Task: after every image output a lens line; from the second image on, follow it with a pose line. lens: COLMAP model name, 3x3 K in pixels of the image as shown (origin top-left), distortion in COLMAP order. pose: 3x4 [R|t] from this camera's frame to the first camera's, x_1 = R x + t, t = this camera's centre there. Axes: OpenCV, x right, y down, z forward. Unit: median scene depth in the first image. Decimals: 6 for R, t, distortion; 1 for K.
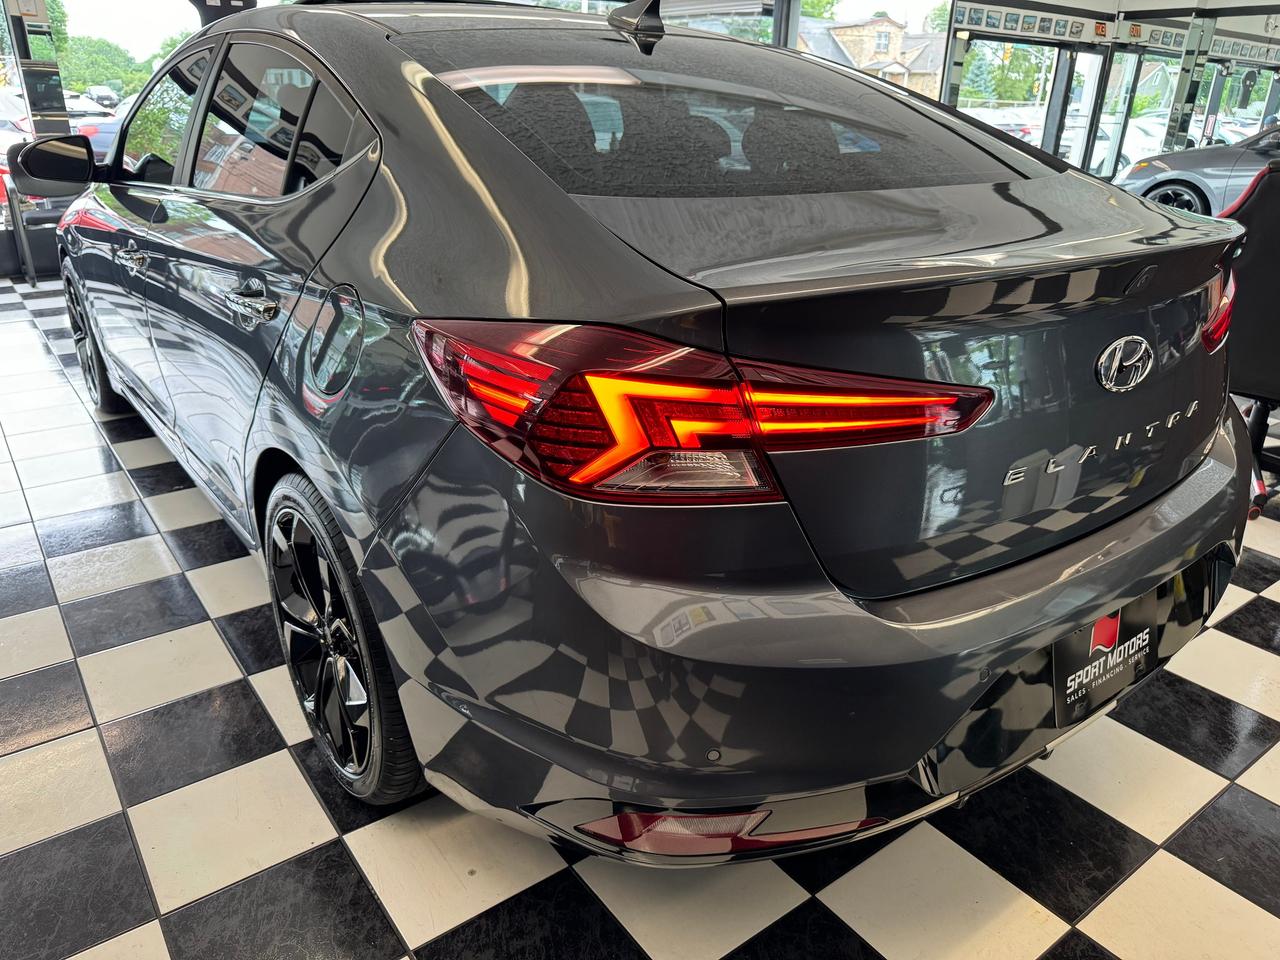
lens RADIAL K [[910.9, 0, 640.0], [0, 910.9, 480.0], [0, 0, 1]] dist [-0.002127, 0.000634]
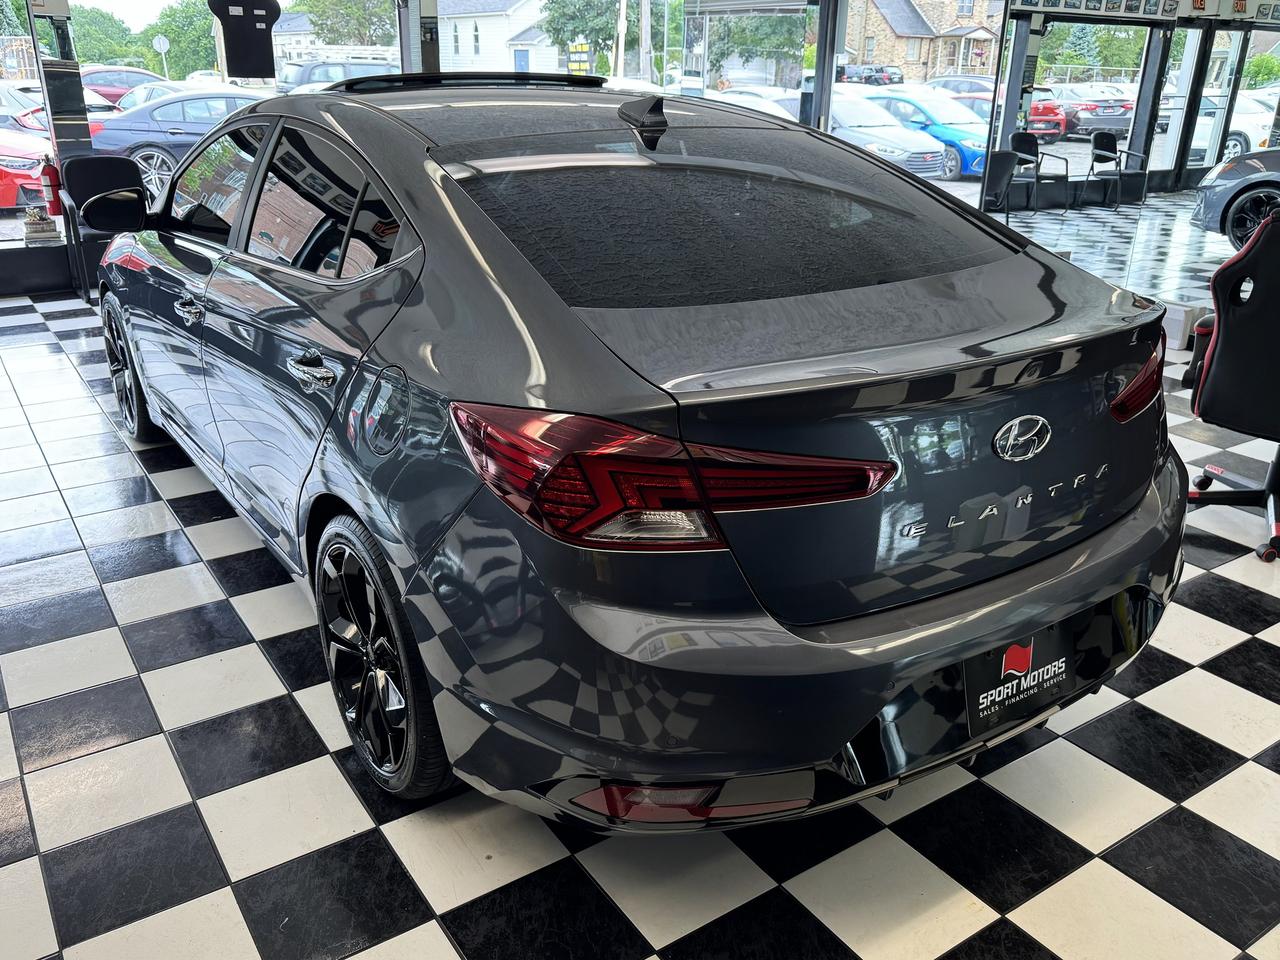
lens RADIAL K [[1048.5, 0, 627.3], [0, 1048.5, 470.4], [0, 0, 1]] dist [0.004015, -0.007175]
pose [[0.998408, 0.008447, -0.055770, 0.059722], [-0.010112, 0.999509, -0.029642, -0.027018], [0.055492, 0.030159, 0.998004, -0.326319]]
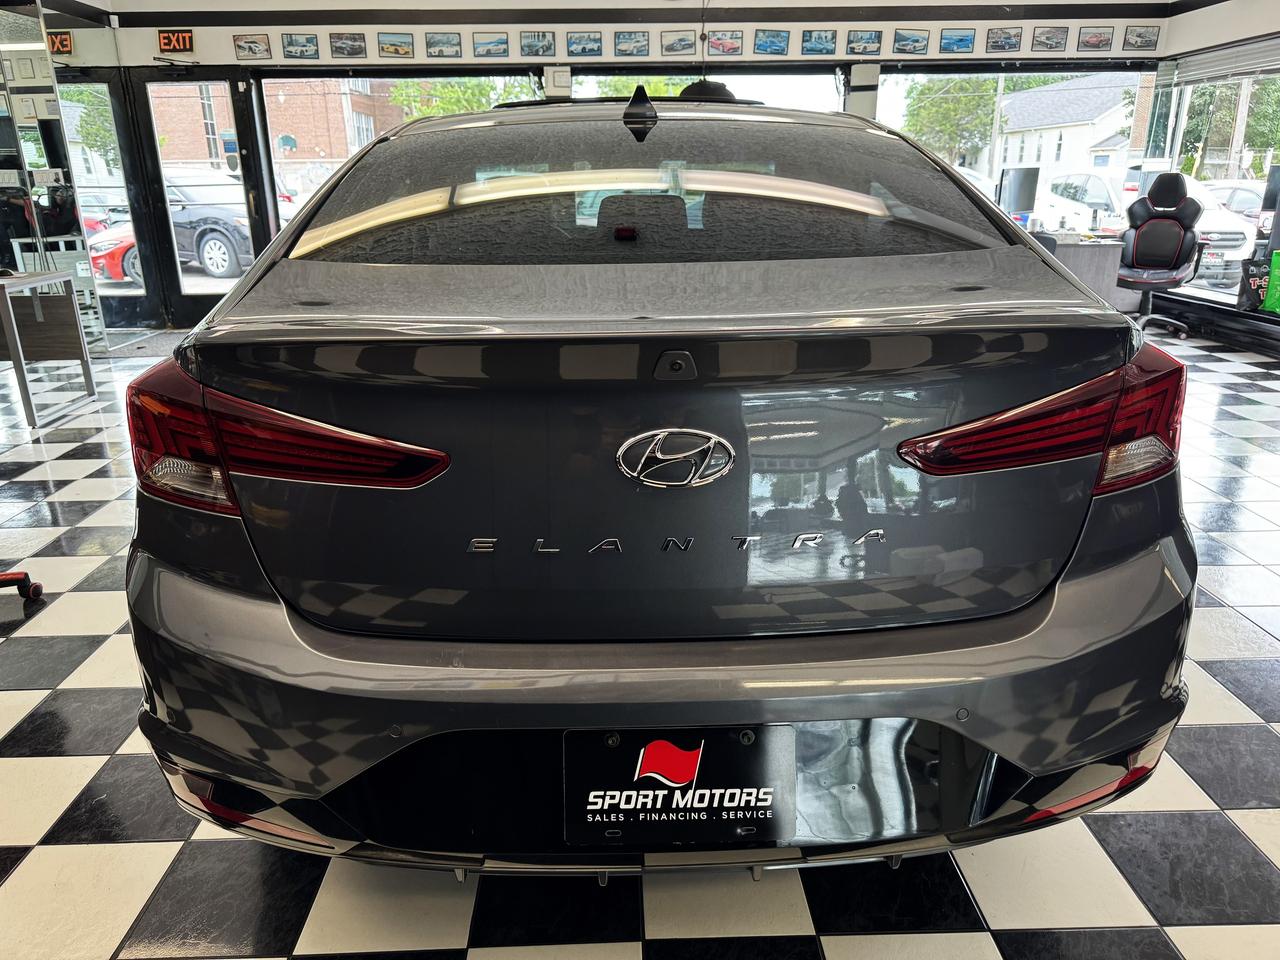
lens RADIAL K [[913.4, 0, 639.0], [0, 913.4, 471.7], [0, 0, 1]] dist [0.002826, -0.001192]
pose [[0.815842, 0.142477, -0.560449, 0.751678], [-0.192916, 0.980709, -0.031512, -0.059616], [0.545148, 0.133828, 0.827589, 0.173558]]
